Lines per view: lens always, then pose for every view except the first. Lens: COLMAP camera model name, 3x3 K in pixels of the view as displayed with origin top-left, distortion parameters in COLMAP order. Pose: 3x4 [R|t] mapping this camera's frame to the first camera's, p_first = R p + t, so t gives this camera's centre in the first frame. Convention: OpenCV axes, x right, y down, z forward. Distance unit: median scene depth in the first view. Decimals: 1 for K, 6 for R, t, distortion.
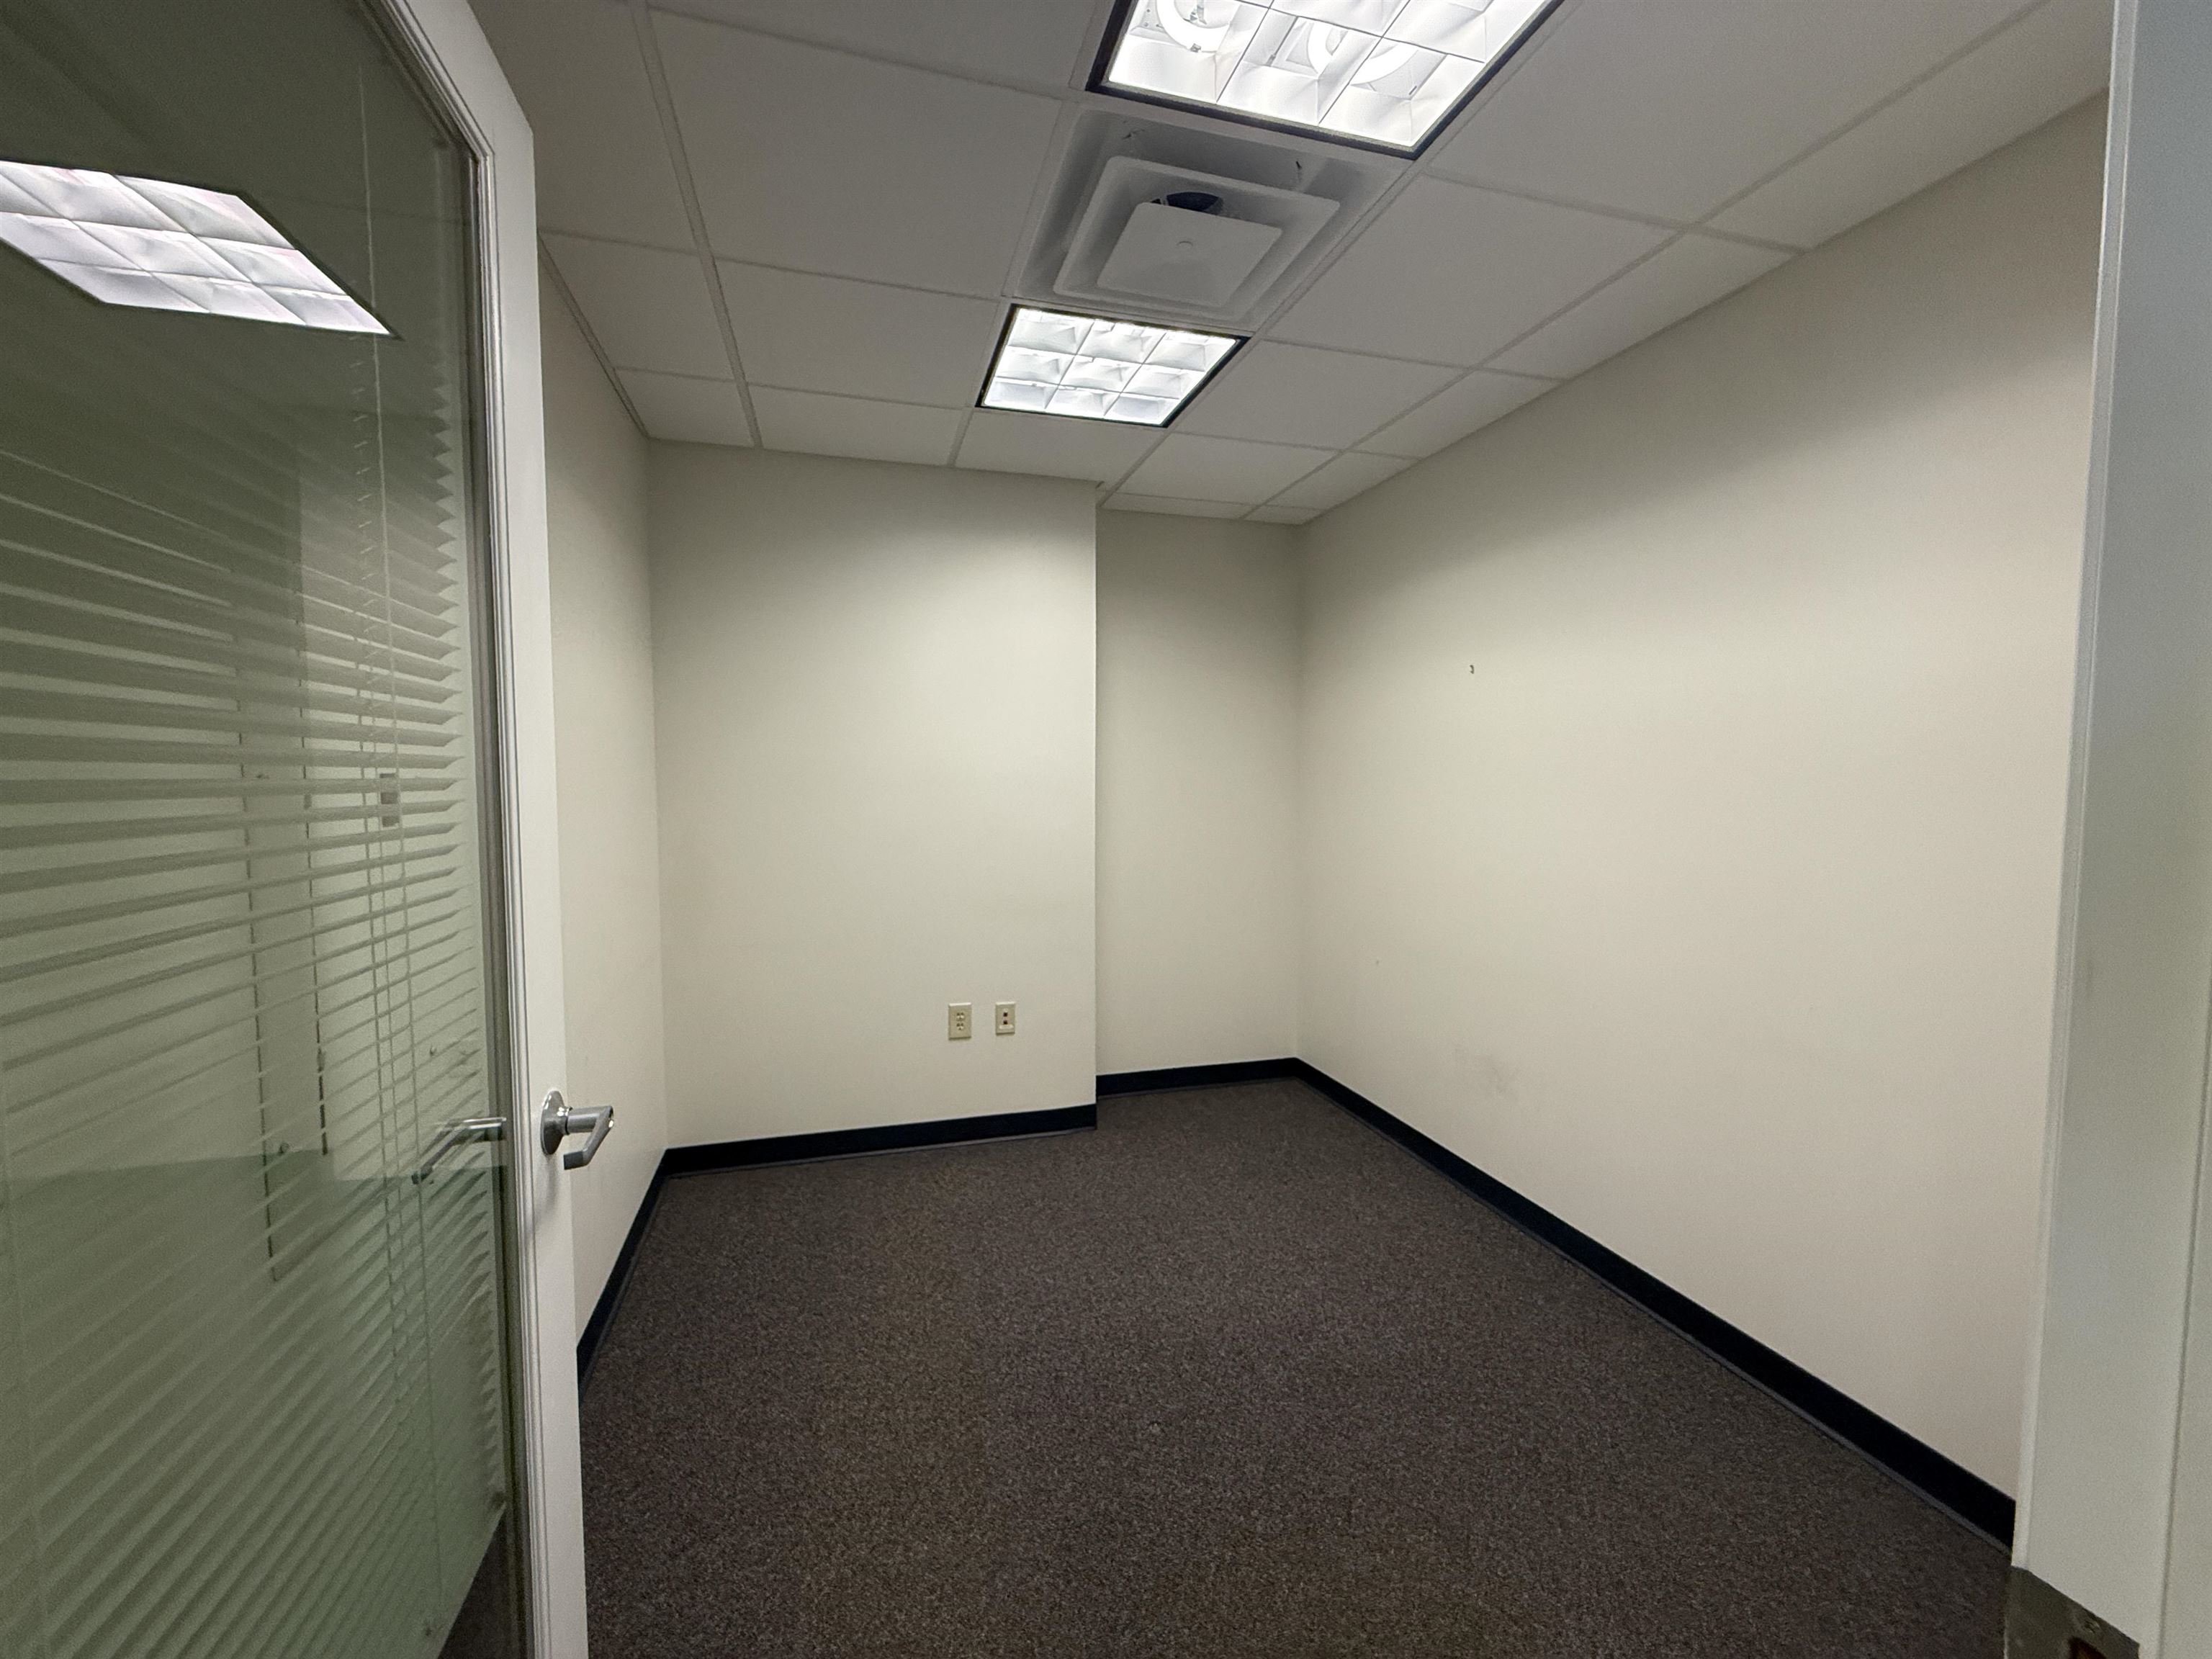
lens RADIAL K [[871.4, 0, 1102.4], [0, 871.4, 826.5], [0, 0, 1]] dist [0.000098, -0.000065]
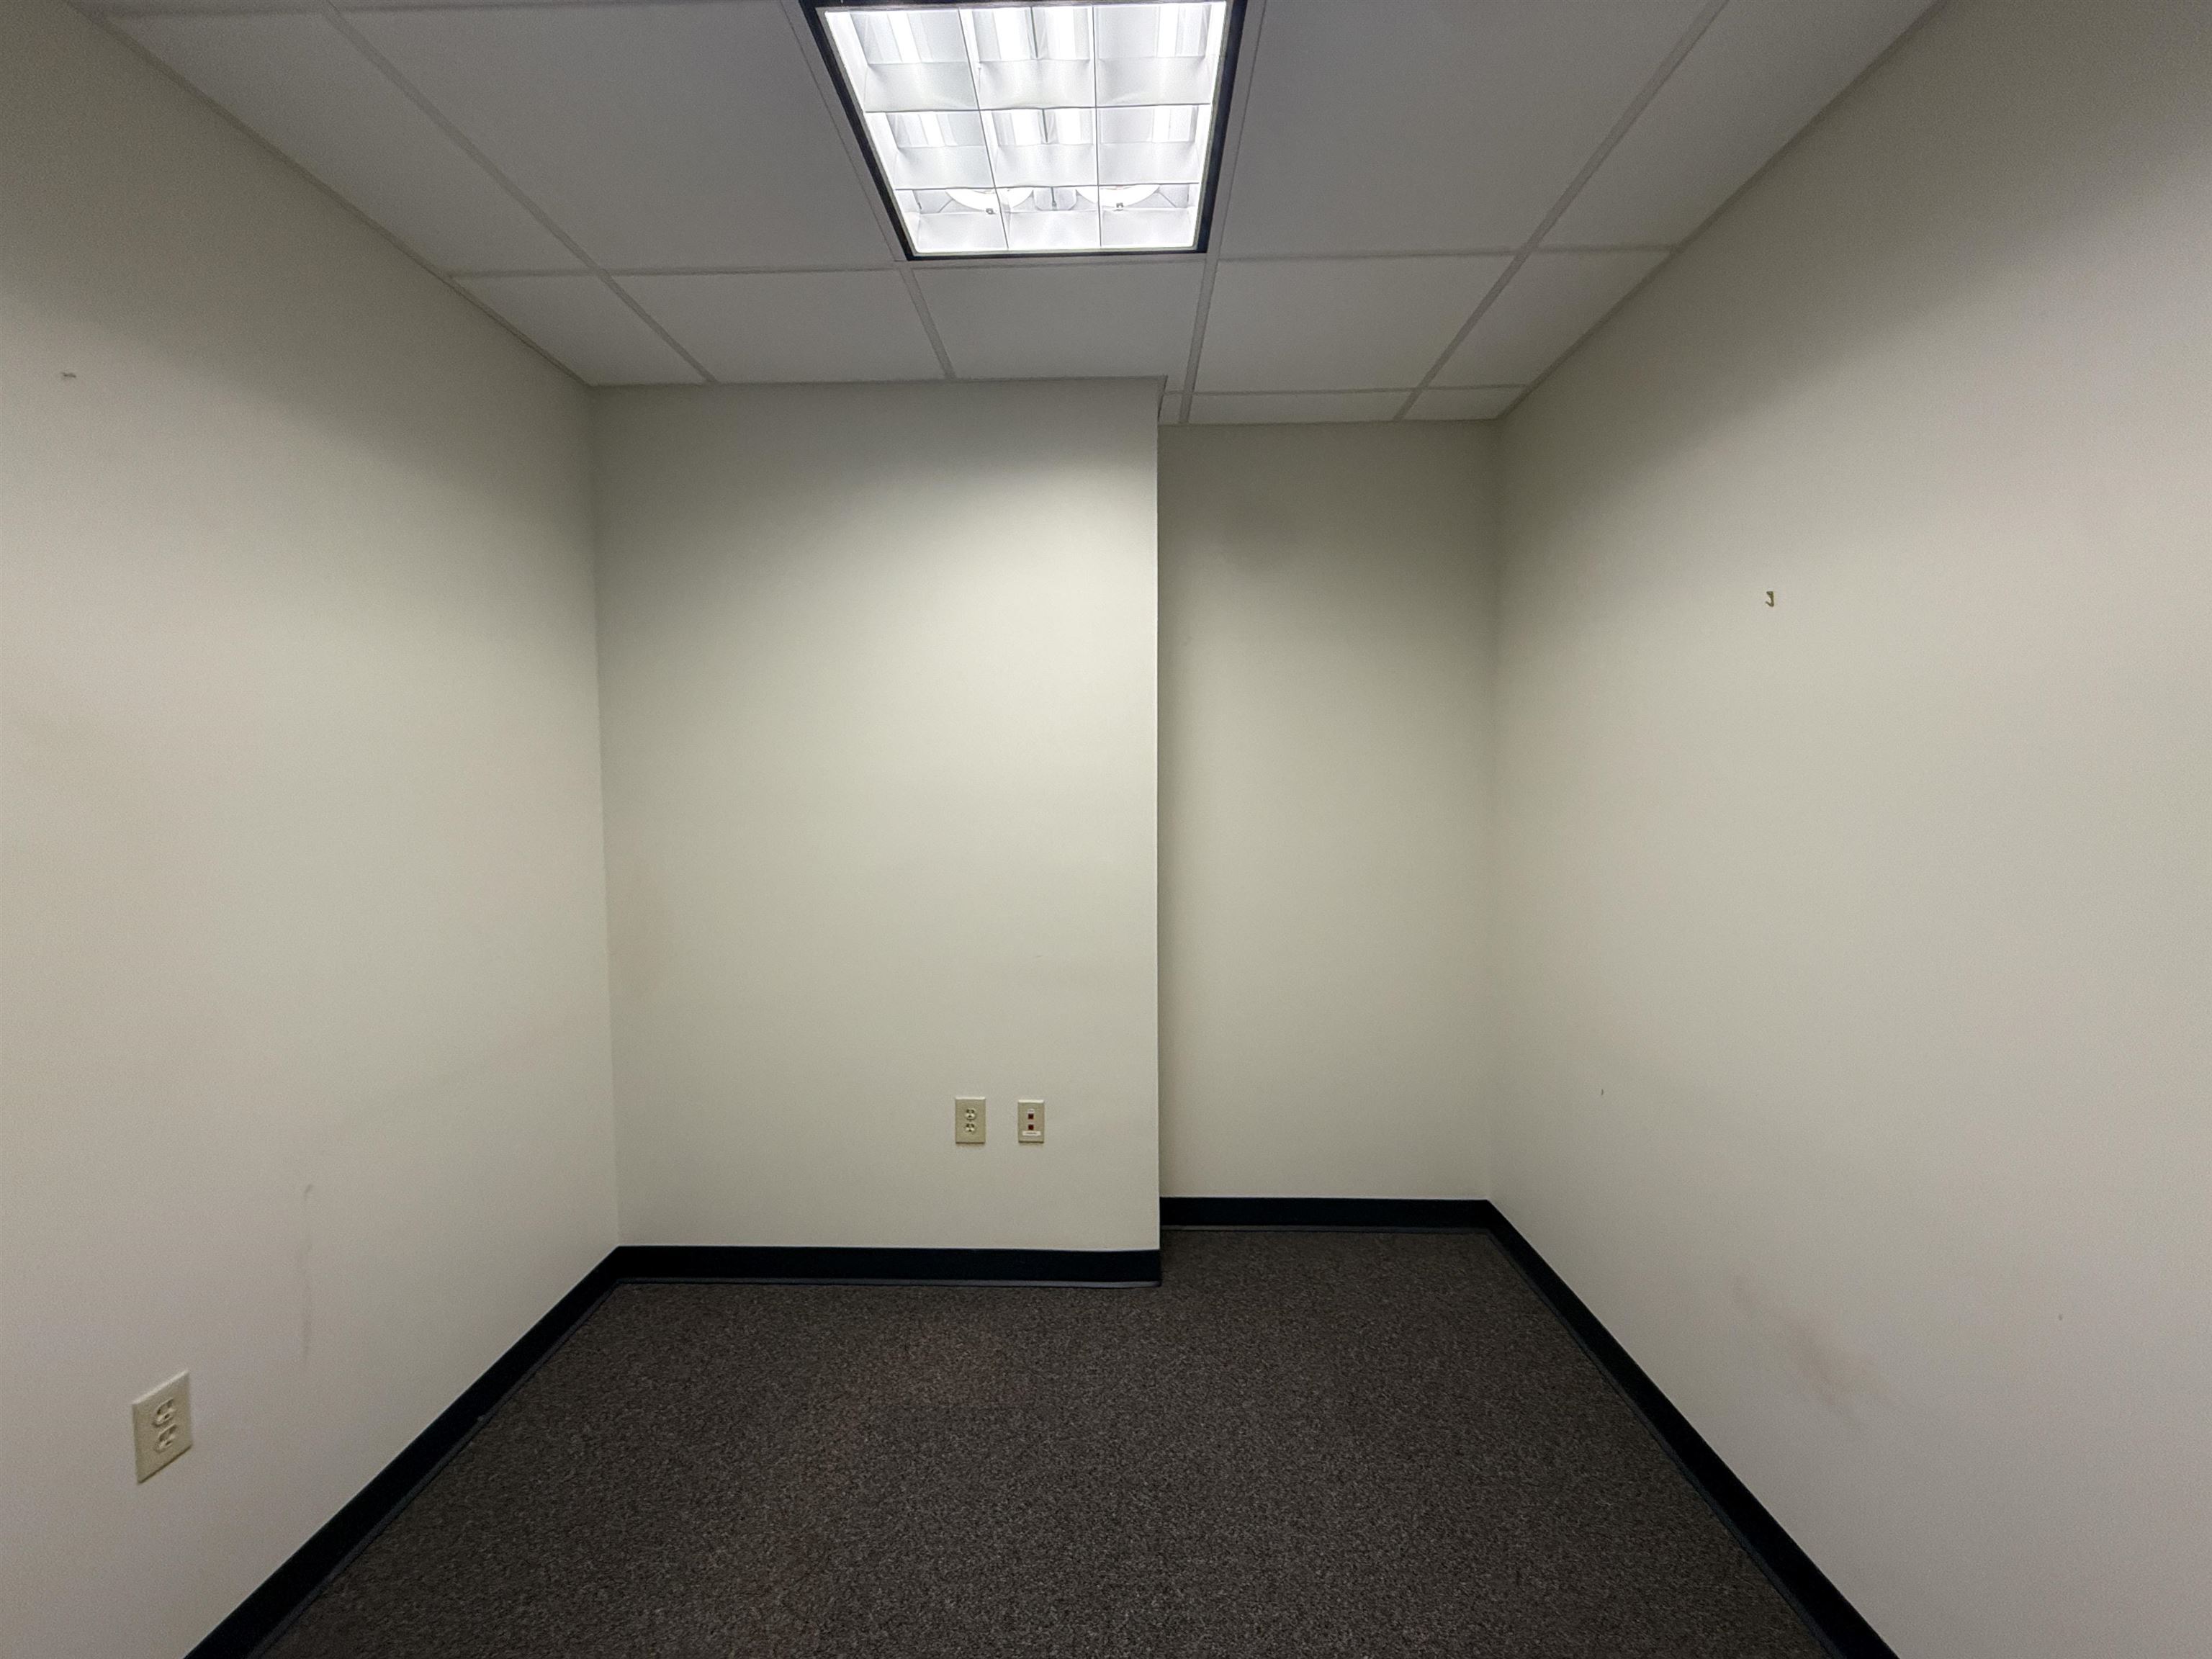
lens RADIAL K [[871.4, 0, 1102.4], [0, 871.4, 826.5], [0, 0, 1]] dist [0.000098, -0.000065]
pose [[0.953823, 0.010528, -0.300184, 0.165863], [-0.011592, 0.999931, -0.001765, -0.029842], [0.300145, 0.005164, 0.953880, 0.311487]]
